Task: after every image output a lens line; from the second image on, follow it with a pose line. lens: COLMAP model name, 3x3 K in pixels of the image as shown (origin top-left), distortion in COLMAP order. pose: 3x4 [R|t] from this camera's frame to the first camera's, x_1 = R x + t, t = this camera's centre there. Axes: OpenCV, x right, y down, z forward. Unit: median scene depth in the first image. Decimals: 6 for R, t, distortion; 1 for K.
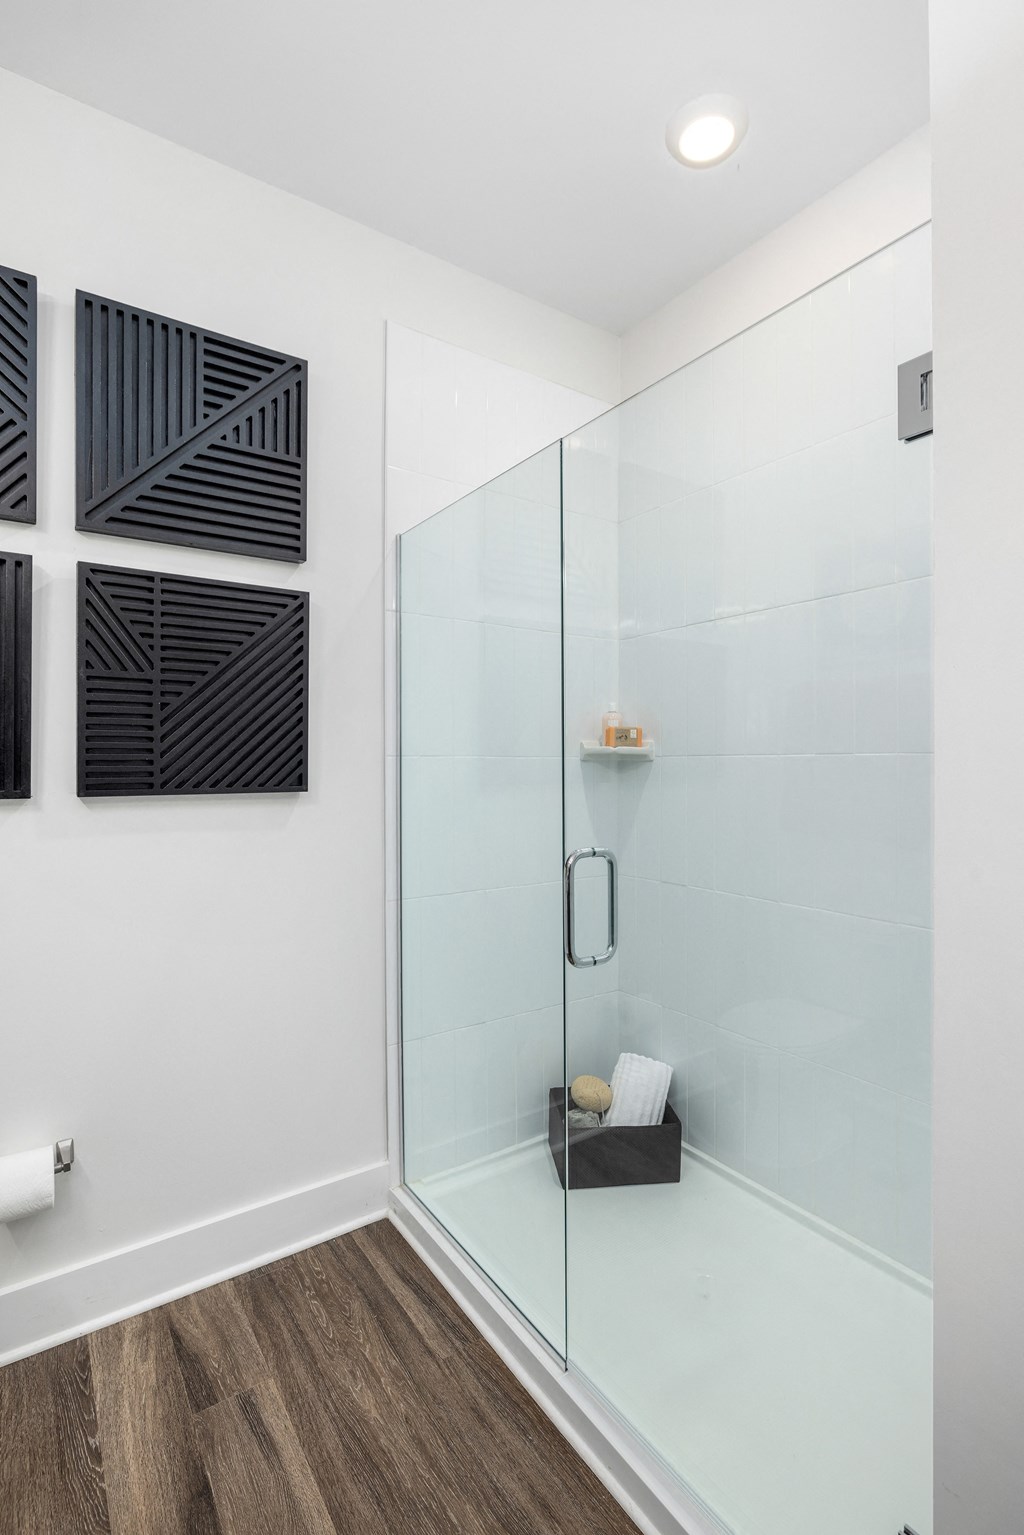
lens RADIAL K [[708.3, 0, 512.0], [0, 708.3, 767.5], [0, 0, 1]] dist [-0.011279, 0.000418]
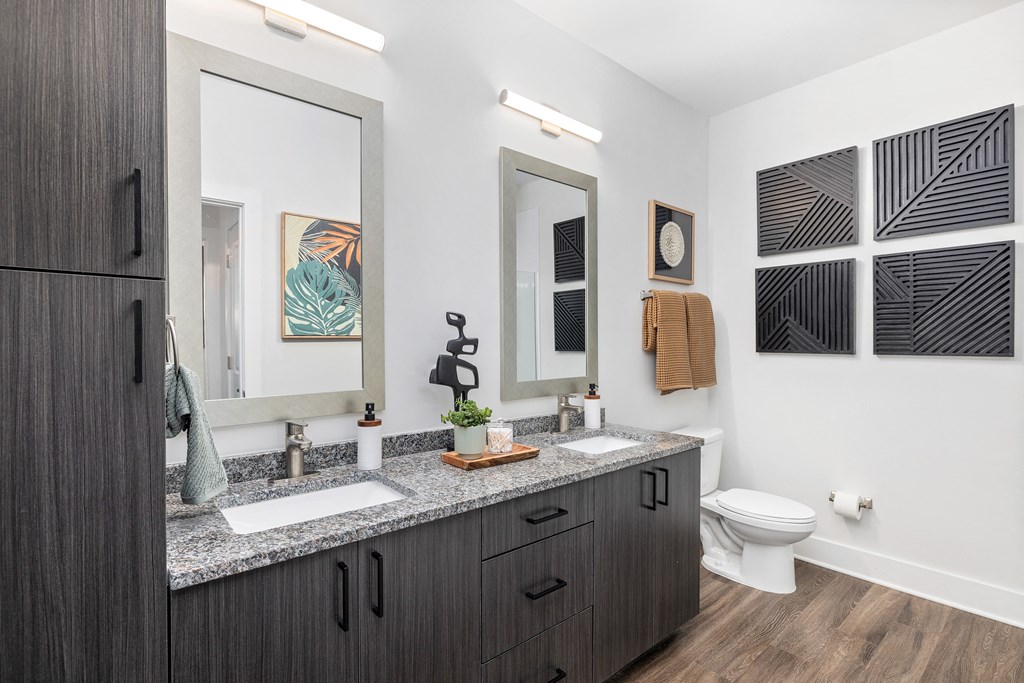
lens RADIAL K [[472.5, 0, 512.0], [0, 472.5, 341.5], [0, 0, 1]] dist [-0.011279, 0.000418]
pose [[0.091817, 0.002902, -0.995772, 0.810095], [-0.002763, 0.999993, 0.002660, -0.002700], [0.995772, 0.002508, 0.091824, -0.343849]]
